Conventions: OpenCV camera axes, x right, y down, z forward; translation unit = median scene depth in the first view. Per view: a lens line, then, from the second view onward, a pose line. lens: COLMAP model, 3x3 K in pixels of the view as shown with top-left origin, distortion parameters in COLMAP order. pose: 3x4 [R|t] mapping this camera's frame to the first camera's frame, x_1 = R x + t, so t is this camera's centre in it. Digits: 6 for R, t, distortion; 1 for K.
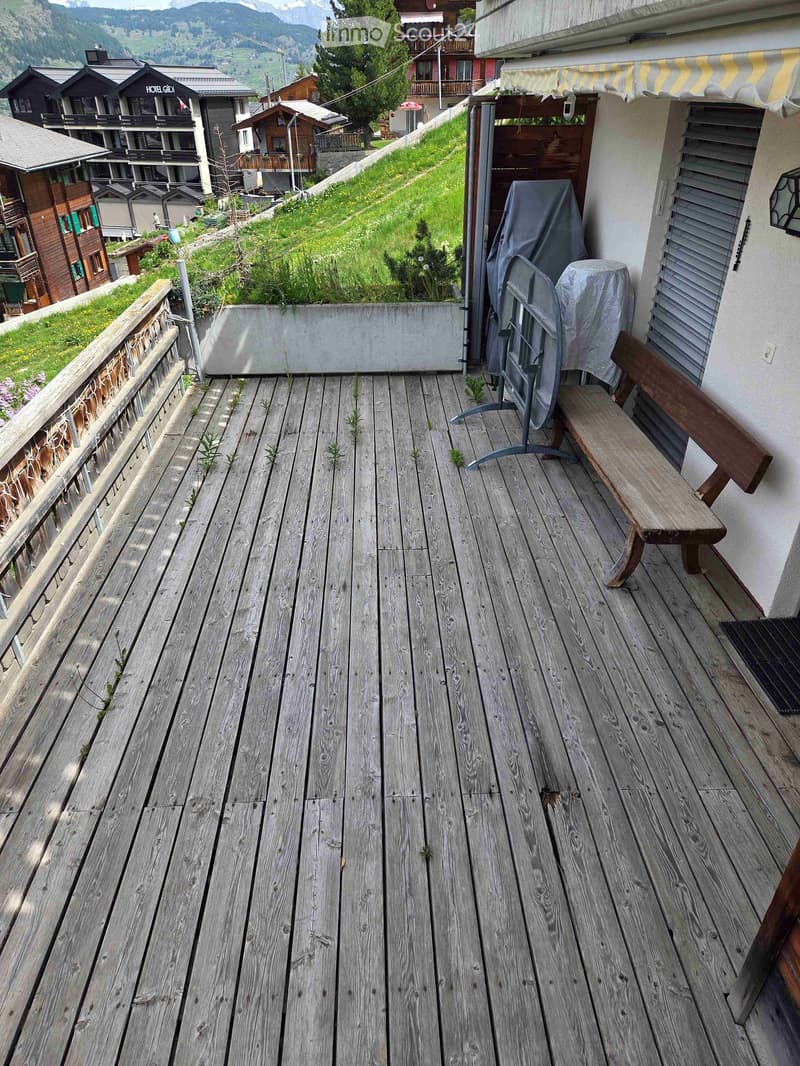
lens RADIAL K [[728.4, 0, 399.6], [0, 728.4, 552.6], [0, 0, 1]] dist [0.061031, -0.002814]
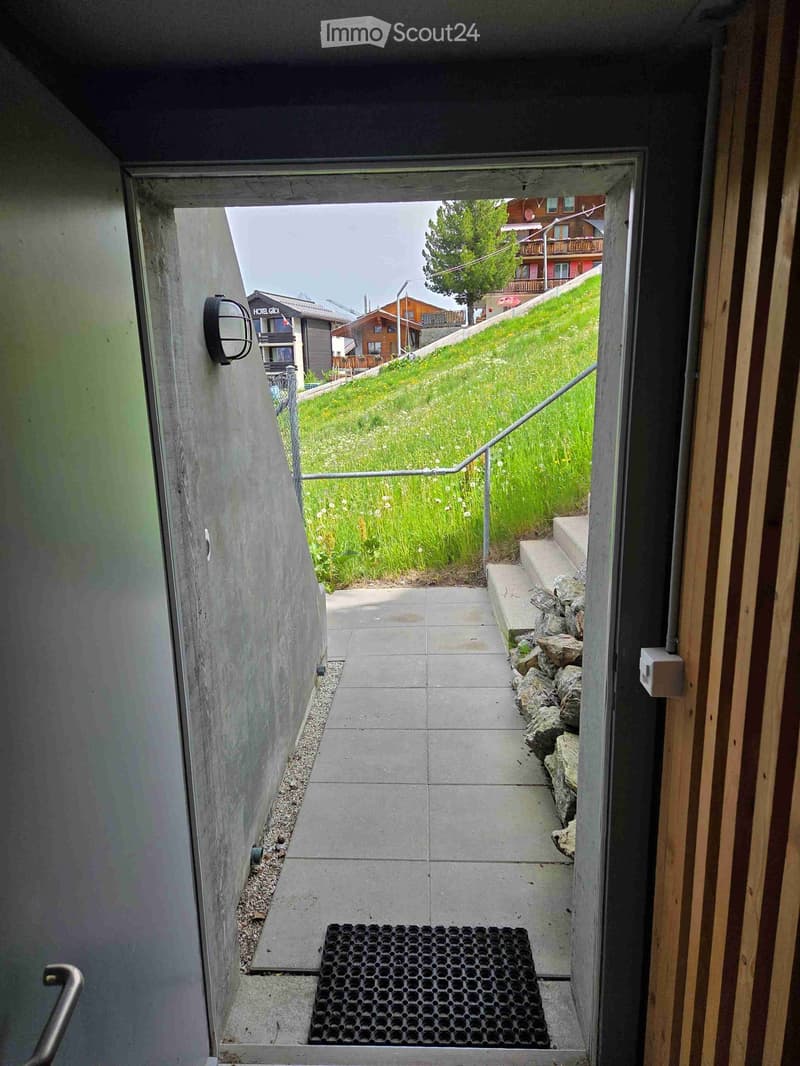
lens RADIAL K [[728.4, 0, 399.6], [0, 728.4, 552.6], [0, 0, 1]] dist [0.061031, -0.002814]
pose [[0.997005, 0.001482, -0.077328, -0.067107], [-0.025570, 0.949909, -0.311480, 0.048574], [0.072993, 0.312524, 0.947101, 0.178401]]
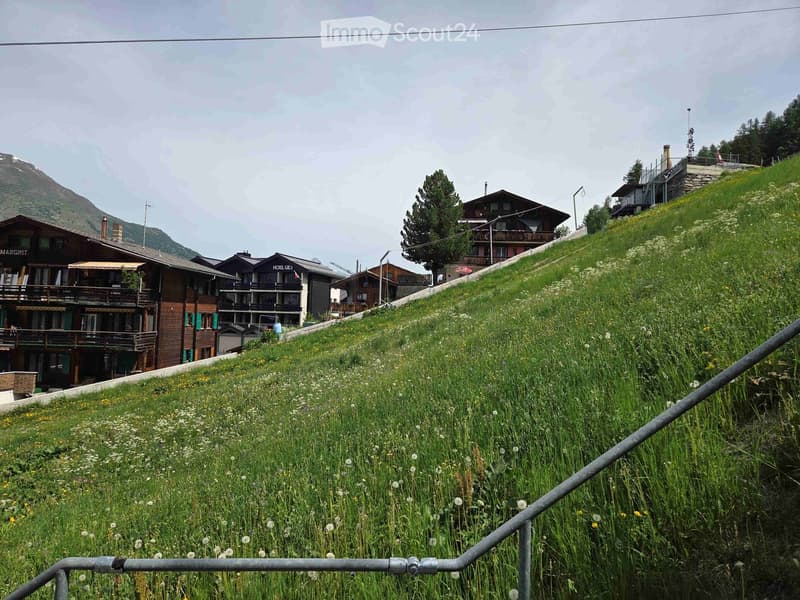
lens RADIAL K [[546.6, 0, 398.9], [0, 546.6, 283.4], [0, 0, 1]] dist [0.061031, -0.002814]
pose [[0.998501, 0.032332, -0.044173, -0.070262], [-0.051985, 0.812860, -0.580135, 0.008740], [0.017149, 0.581562, 0.813322, 0.235899]]
